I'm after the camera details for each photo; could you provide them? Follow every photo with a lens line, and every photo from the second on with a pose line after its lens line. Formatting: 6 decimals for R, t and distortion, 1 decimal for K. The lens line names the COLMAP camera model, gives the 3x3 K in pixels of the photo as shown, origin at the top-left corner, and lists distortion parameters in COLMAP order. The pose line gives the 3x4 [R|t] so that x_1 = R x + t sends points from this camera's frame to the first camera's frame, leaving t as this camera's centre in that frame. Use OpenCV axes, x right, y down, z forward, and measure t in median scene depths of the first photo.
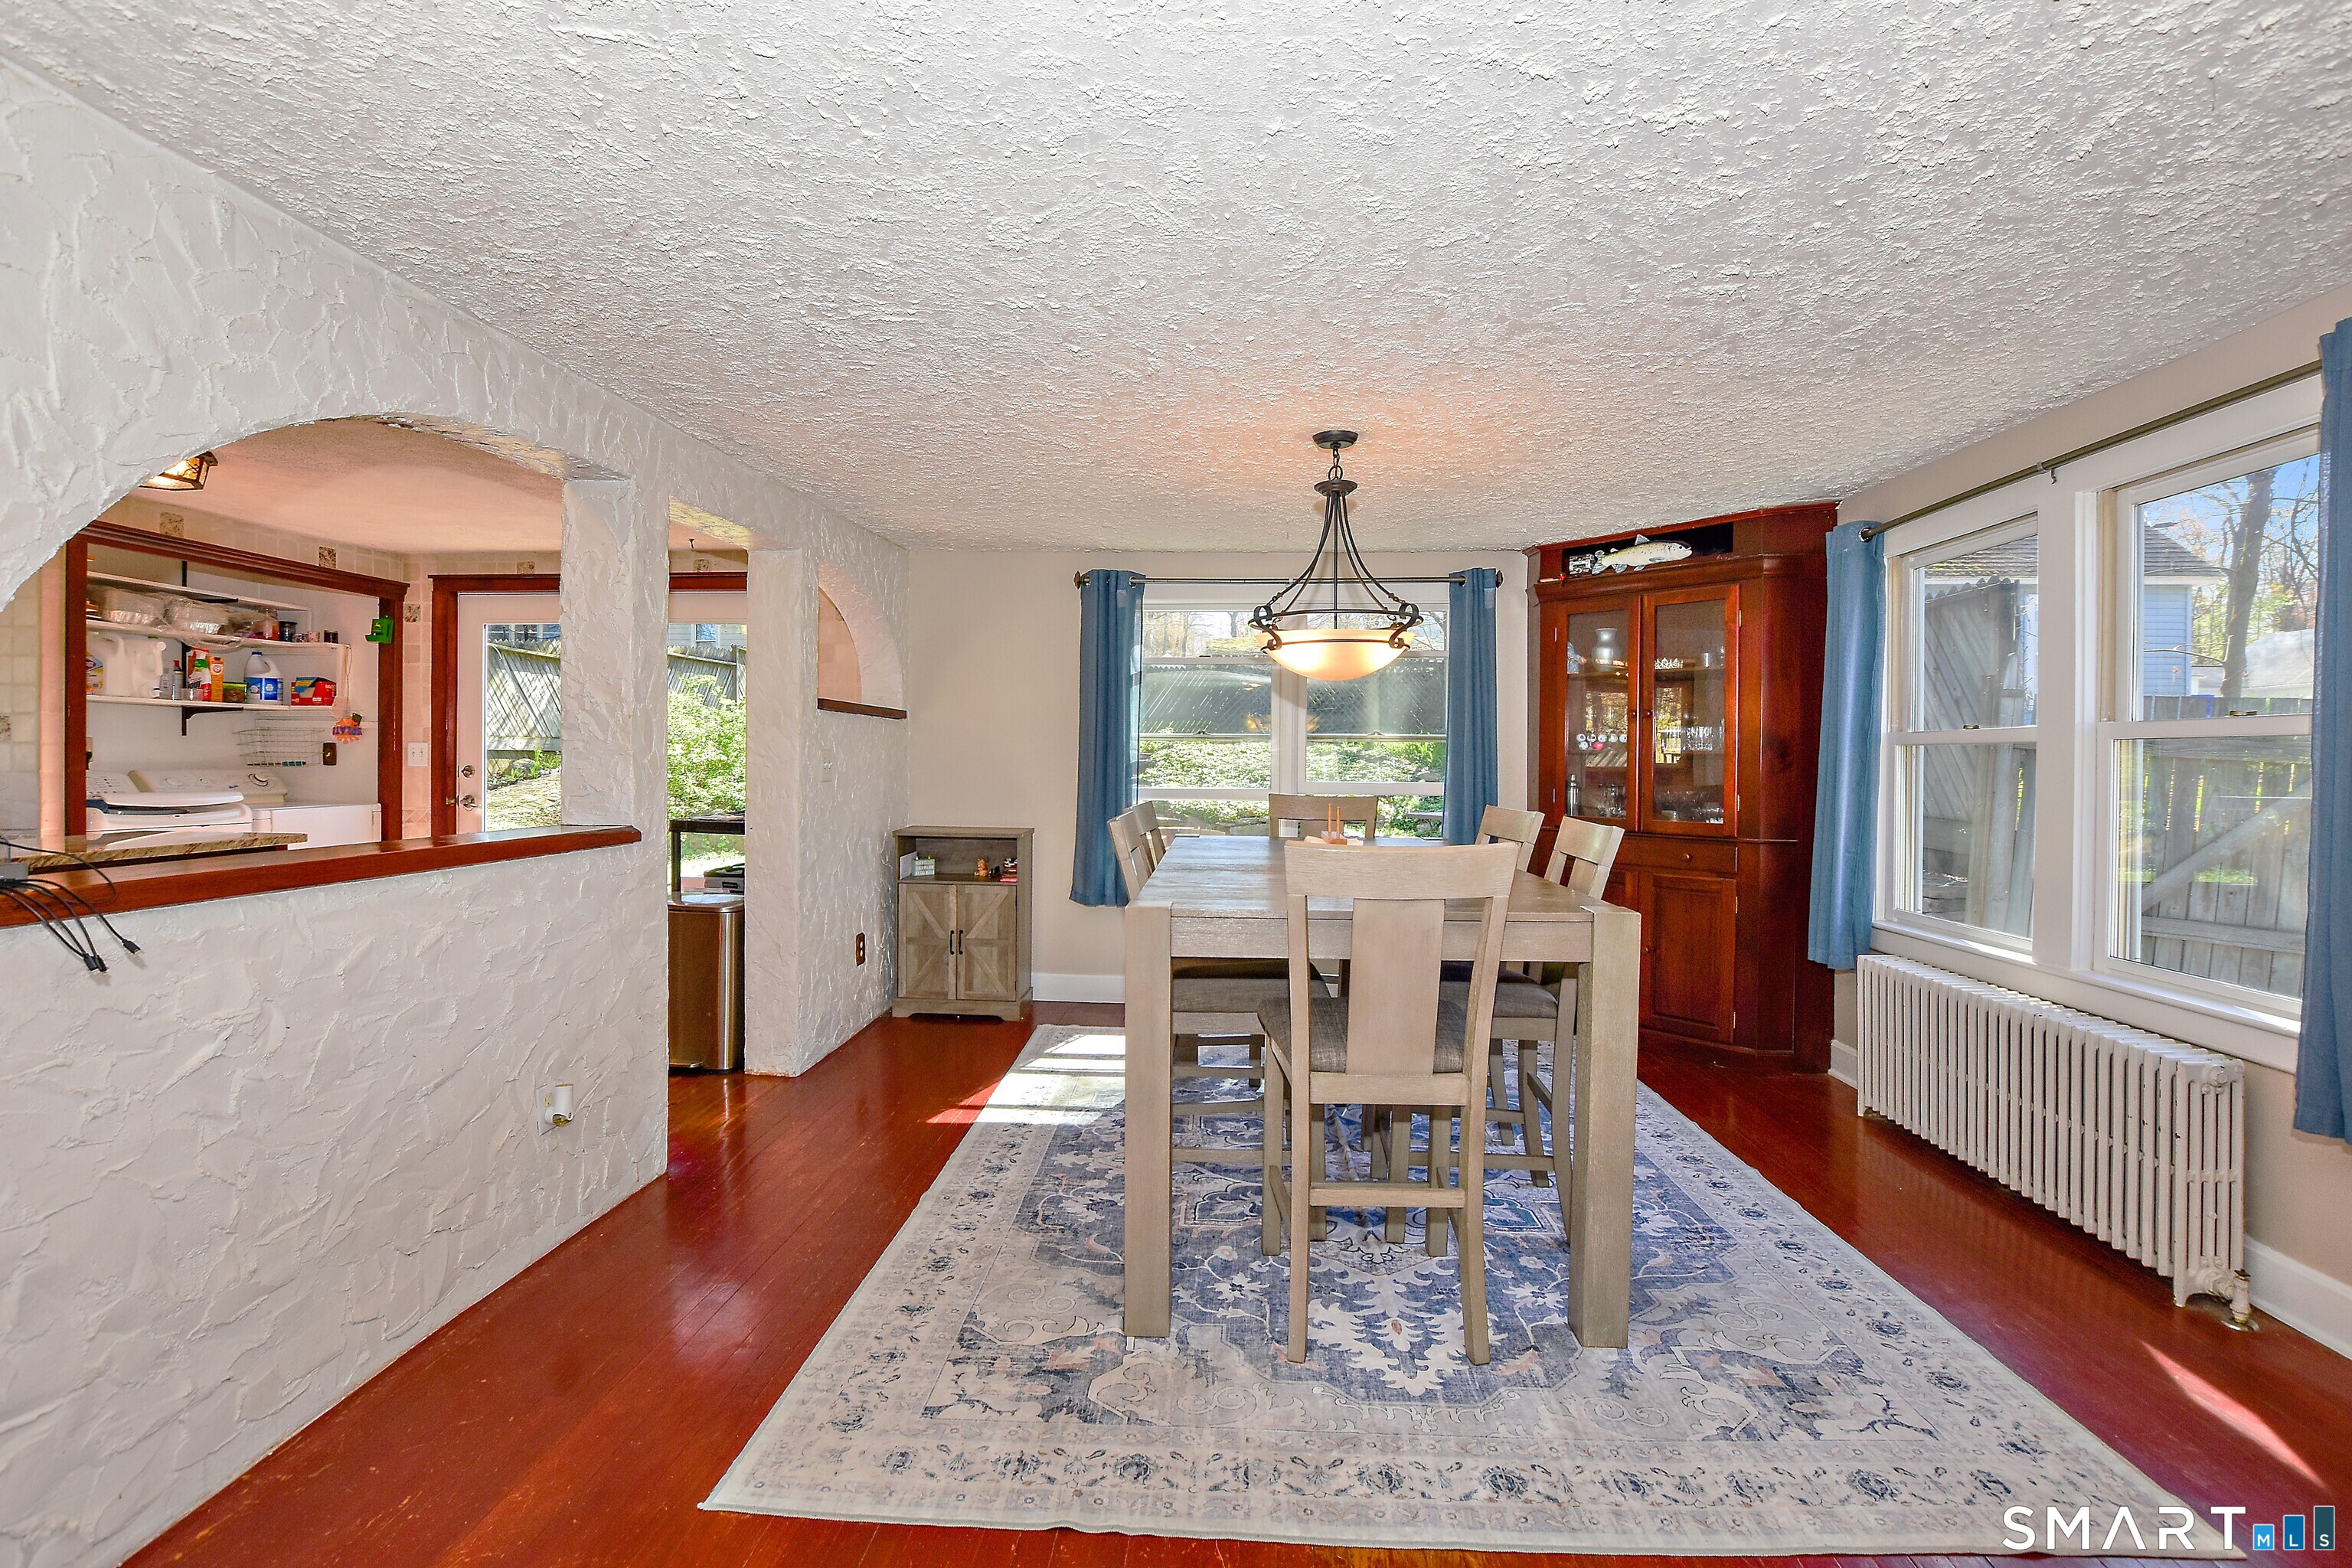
lens RADIAL K [[1051.3, 0, 1194.2], [0, 1051.3, 742.5], [0, 0, 1]] dist [-0.037103, 0.005078]
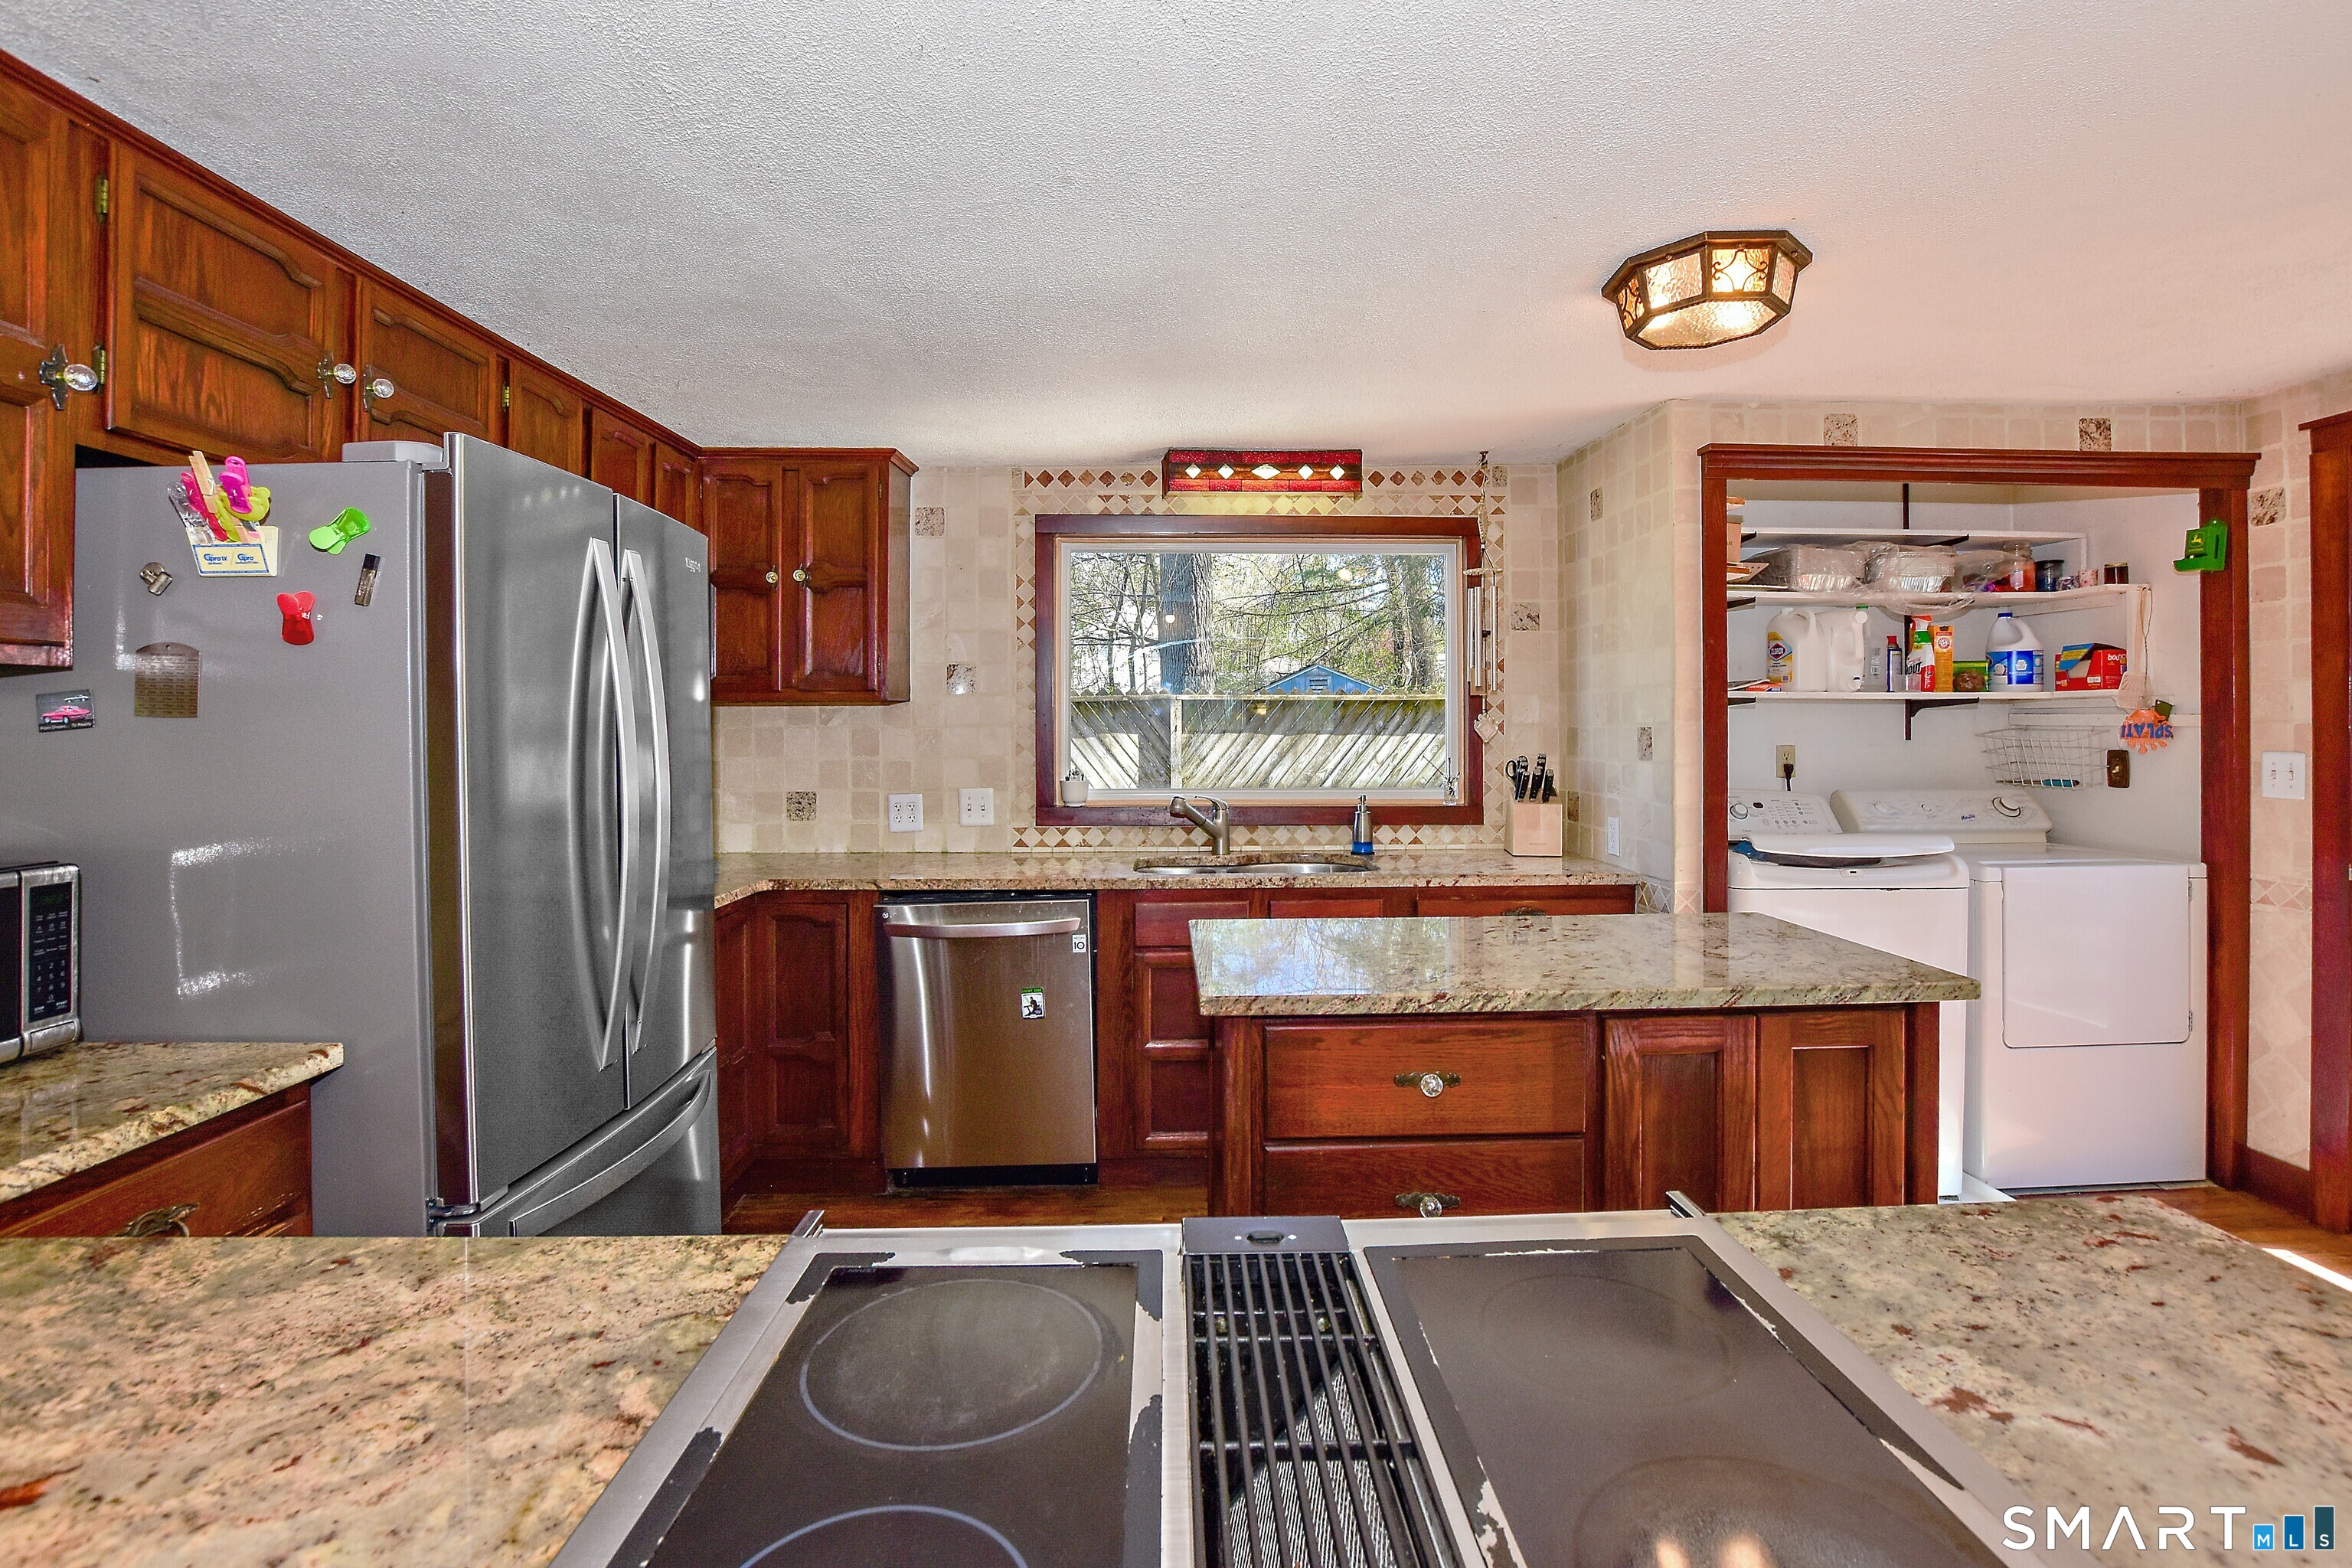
lens RADIAL K [[1051.3, 0, 1194.2], [0, 1051.3, 742.5], [0, 0, 1]] dist [-0.037103, 0.005078]
pose [[0.084698, 0.008889, -0.996367, -0.305707], [0.018954, 0.999765, 0.010531, -0.022047], [0.996226, -0.019778, 0.084510, 0.431385]]
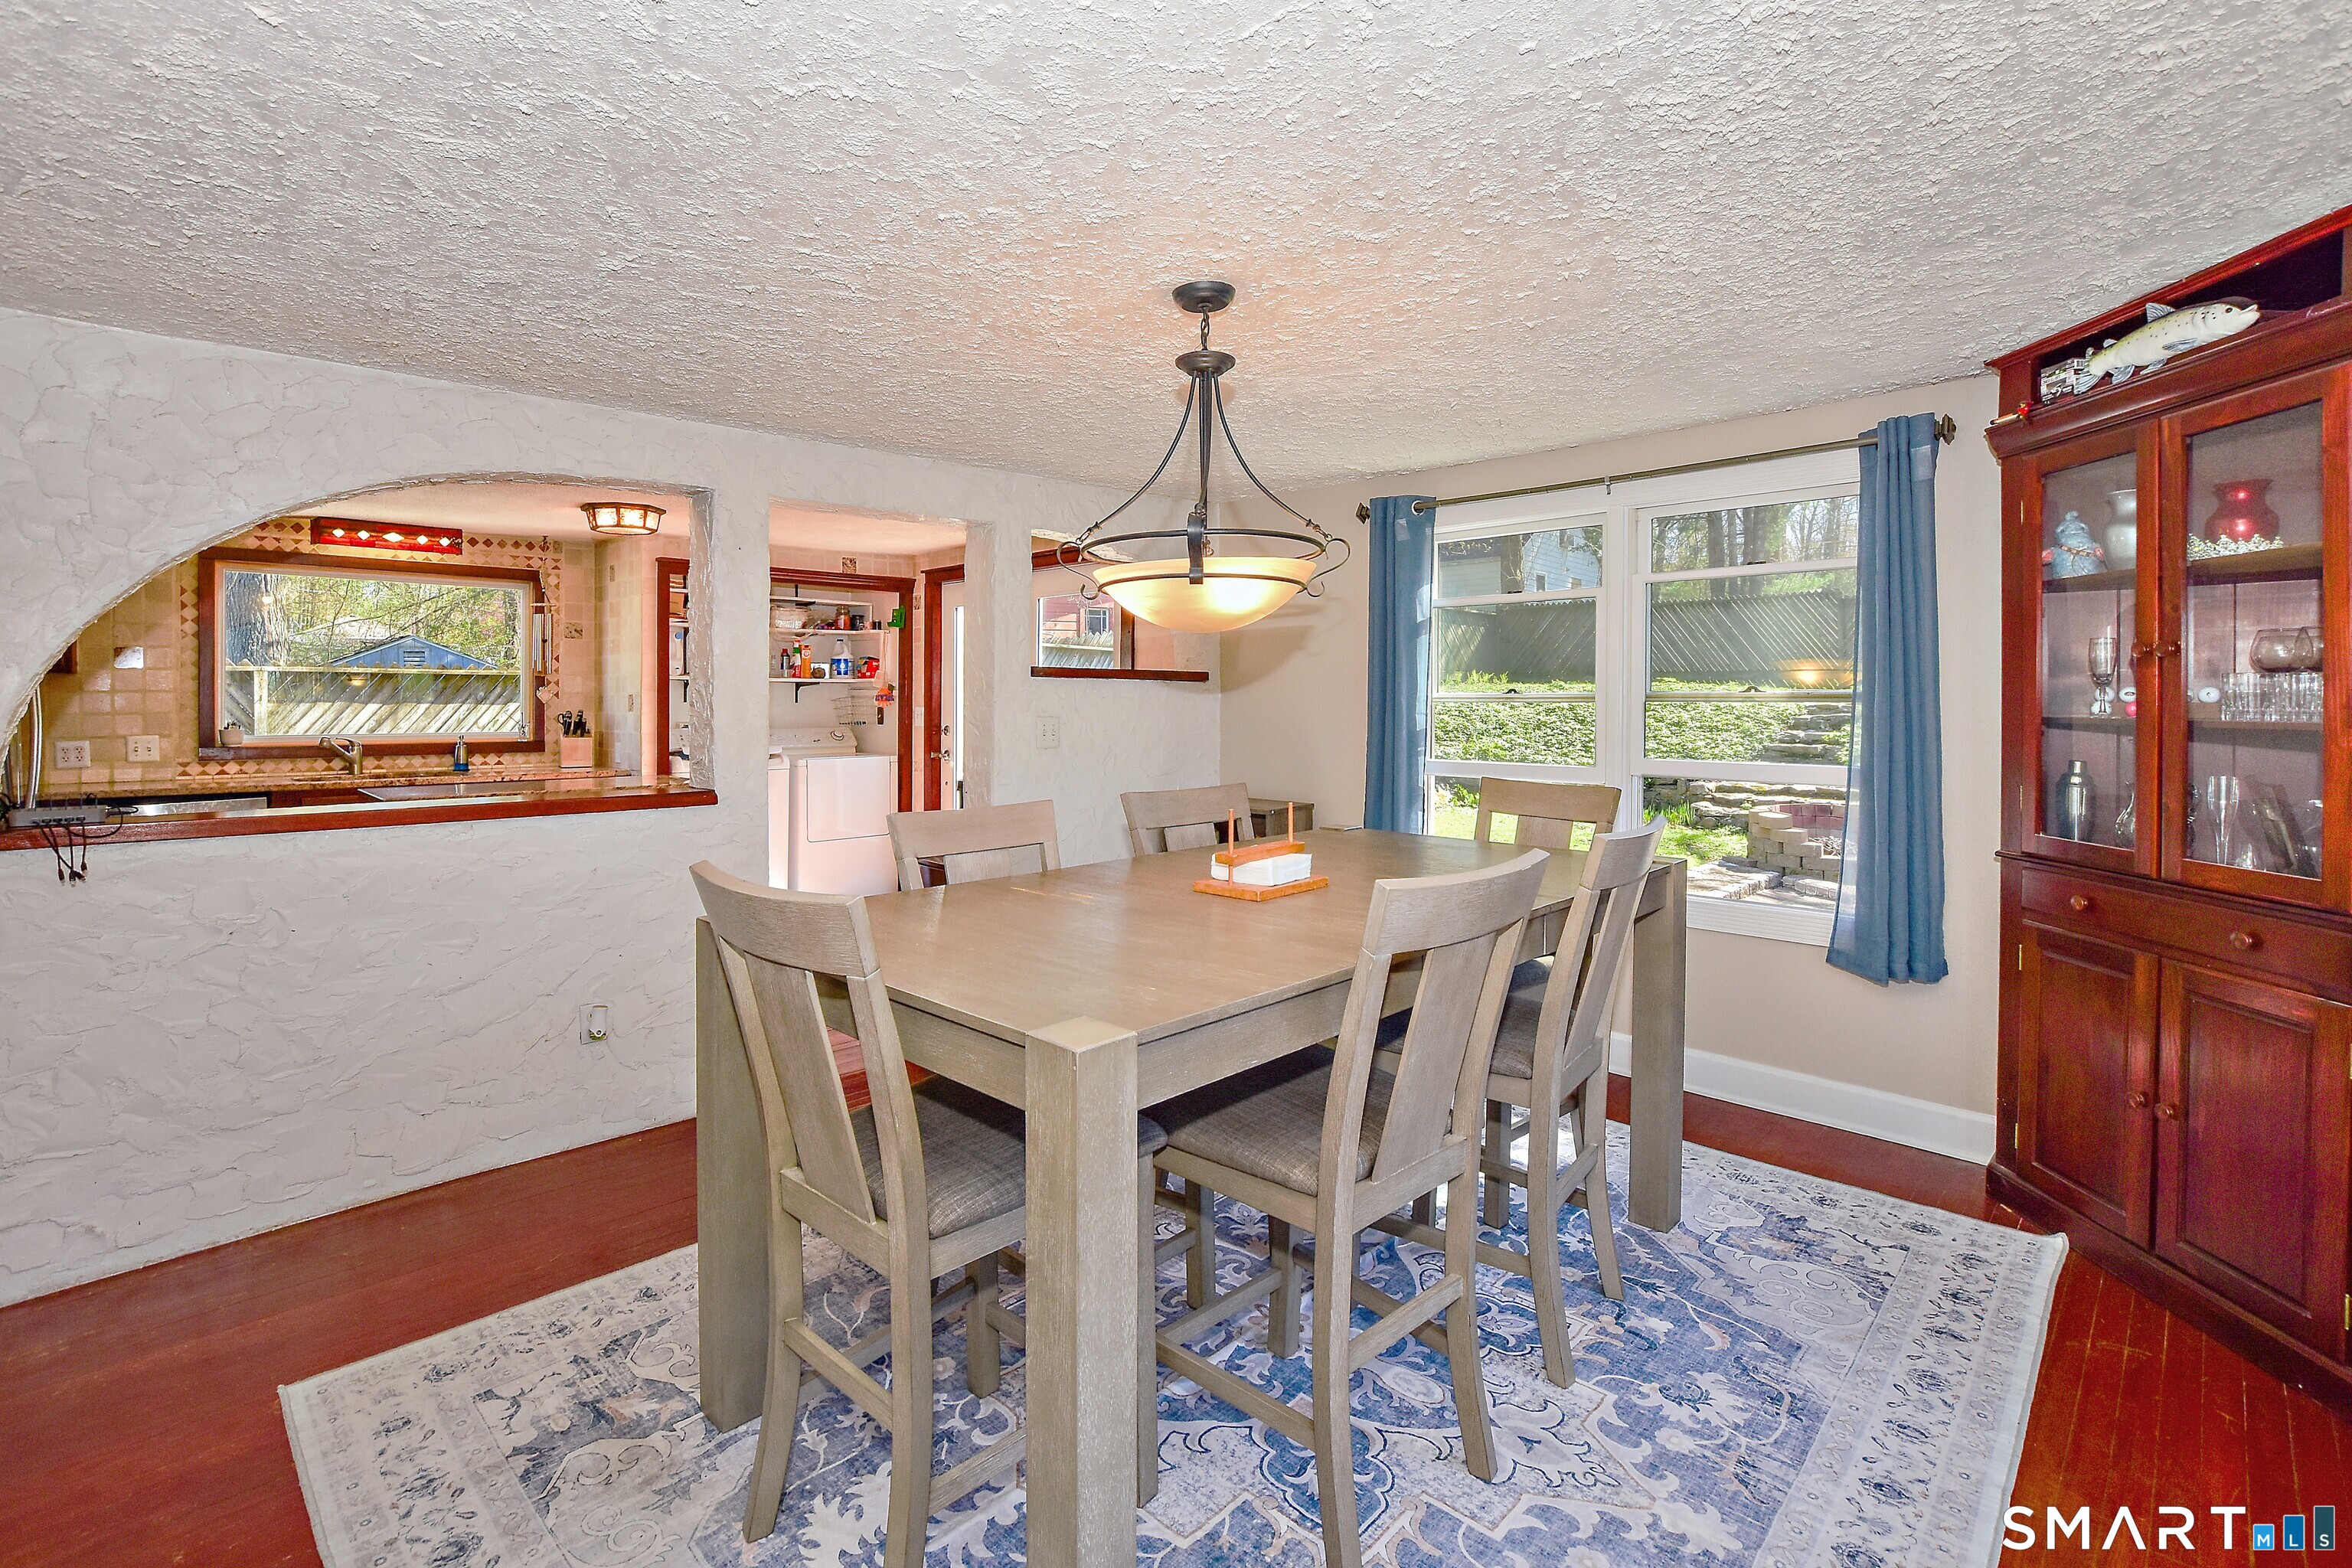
lens RADIAL K [[1070.0, 0, 1199.5], [0, 1070.0, 695.5], [0, 0, 1]] dist [-0.030778, -0.000225]
pose [[0.751616, -0.009605, -0.659531, 0.365370], [0.015040, 0.999884, 0.002578, -0.012250], [0.659429, -0.011858, 0.751673, 0.270528]]
